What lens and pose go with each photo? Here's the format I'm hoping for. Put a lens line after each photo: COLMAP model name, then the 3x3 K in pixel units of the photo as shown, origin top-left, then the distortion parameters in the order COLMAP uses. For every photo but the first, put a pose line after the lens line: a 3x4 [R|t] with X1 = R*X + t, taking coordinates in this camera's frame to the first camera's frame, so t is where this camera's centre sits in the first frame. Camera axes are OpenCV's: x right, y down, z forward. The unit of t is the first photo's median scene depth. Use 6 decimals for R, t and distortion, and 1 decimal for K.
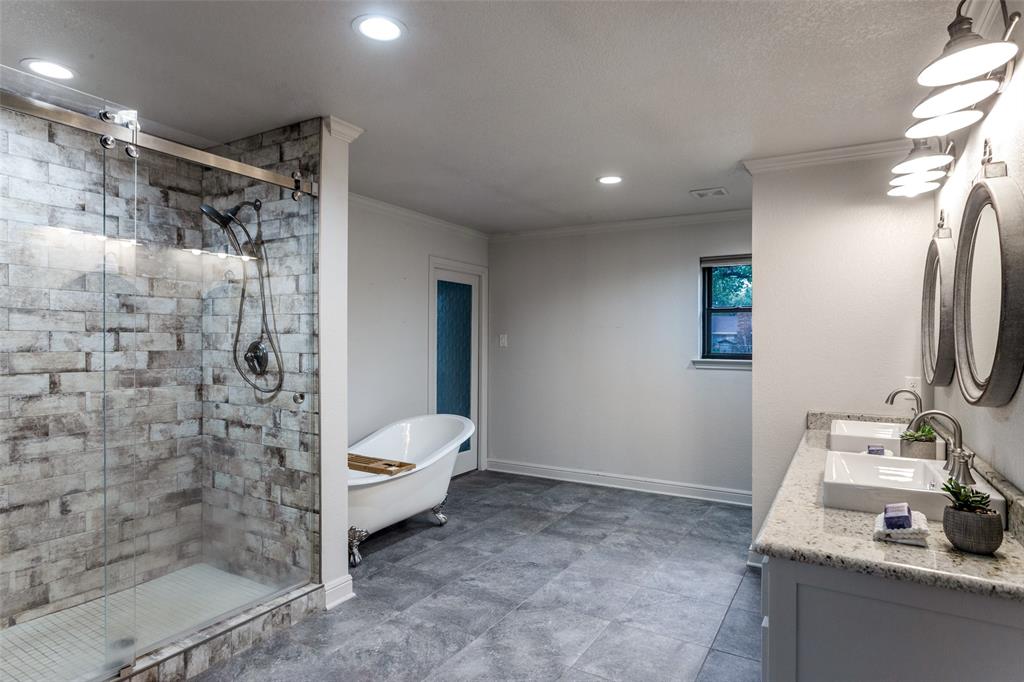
lens RADIAL K [[567.7, 0, 508.3], [0, 567.7, 334.3], [0, 0, 1]] dist [-0.002064, 0.002293]
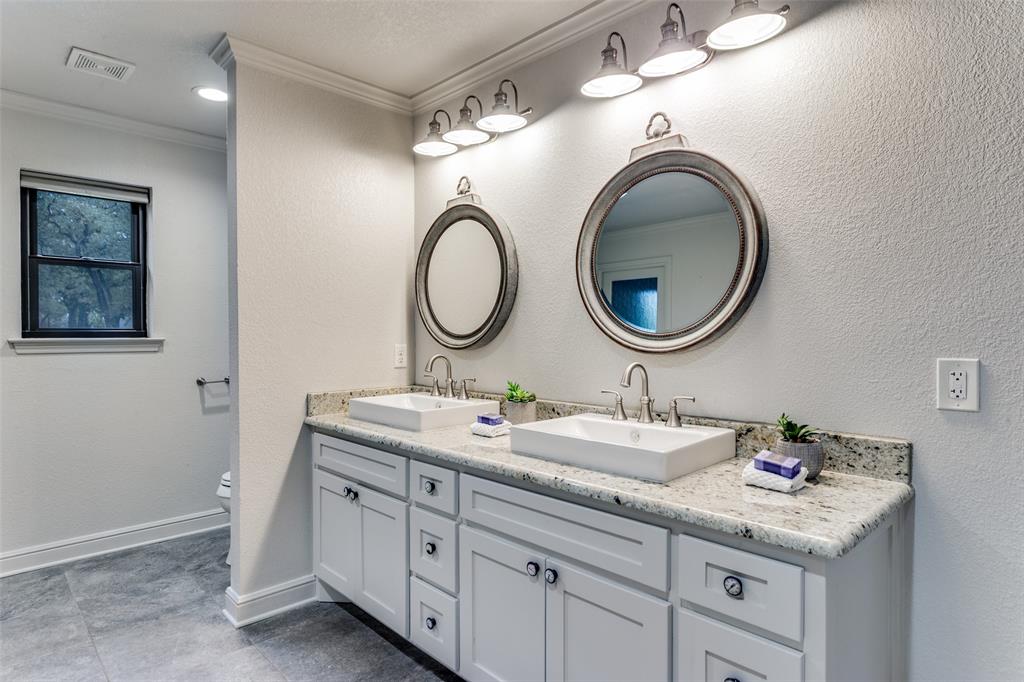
lens RADIAL K [[567.7, 0, 508.3], [0, 567.7, 334.3], [0, 0, 1]] dist [-0.002064, 0.002293]
pose [[0.266099, -0.008284, 0.963910, -0.110474], [-0.009290, 0.999895, 0.011158, 0.029778], [-0.963901, -0.011924, 0.265994, 0.370516]]
